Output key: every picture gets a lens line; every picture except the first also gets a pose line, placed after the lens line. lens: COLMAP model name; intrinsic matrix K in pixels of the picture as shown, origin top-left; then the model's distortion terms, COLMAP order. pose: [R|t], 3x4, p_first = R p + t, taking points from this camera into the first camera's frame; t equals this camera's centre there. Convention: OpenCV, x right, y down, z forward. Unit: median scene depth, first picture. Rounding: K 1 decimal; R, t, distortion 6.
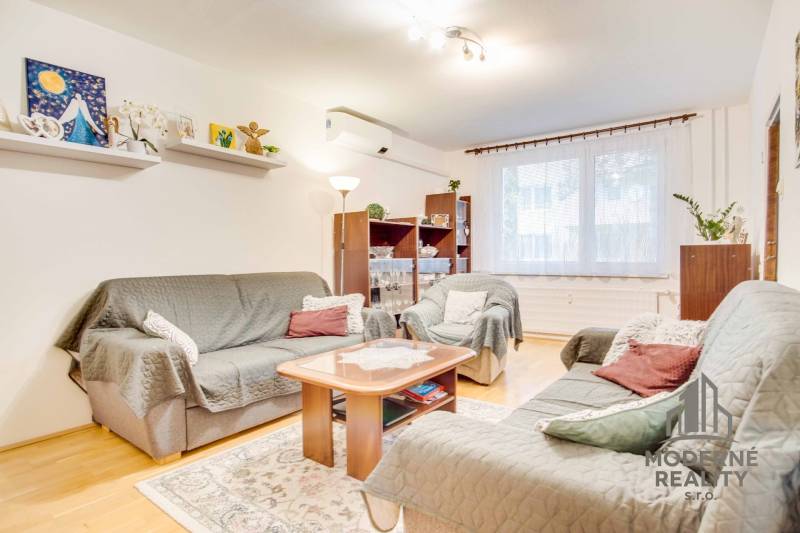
lens RADIAL K [[427.4, 0, 408.9], [0, 427.4, 267.6], [0, 0, 1]] dist [-0.030916, 0.008874]
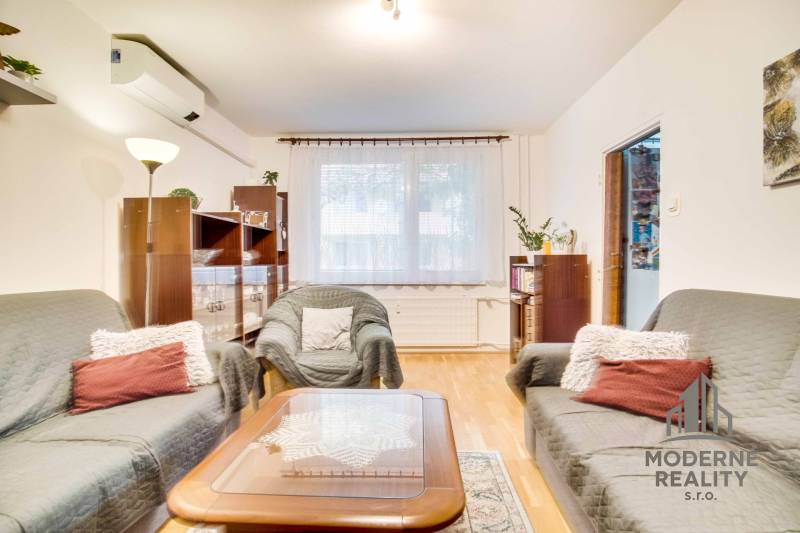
lens RADIAL K [[427.4, 0, 408.9], [0, 427.4, 267.6], [0, 0, 1]] dist [-0.030916, 0.008874]
pose [[0.832306, -0.000804, 0.554316, -0.171813], [0.010031, 0.999857, -0.013611, -0.007546], [-0.554225, 0.016889, 0.832195, 0.235488]]
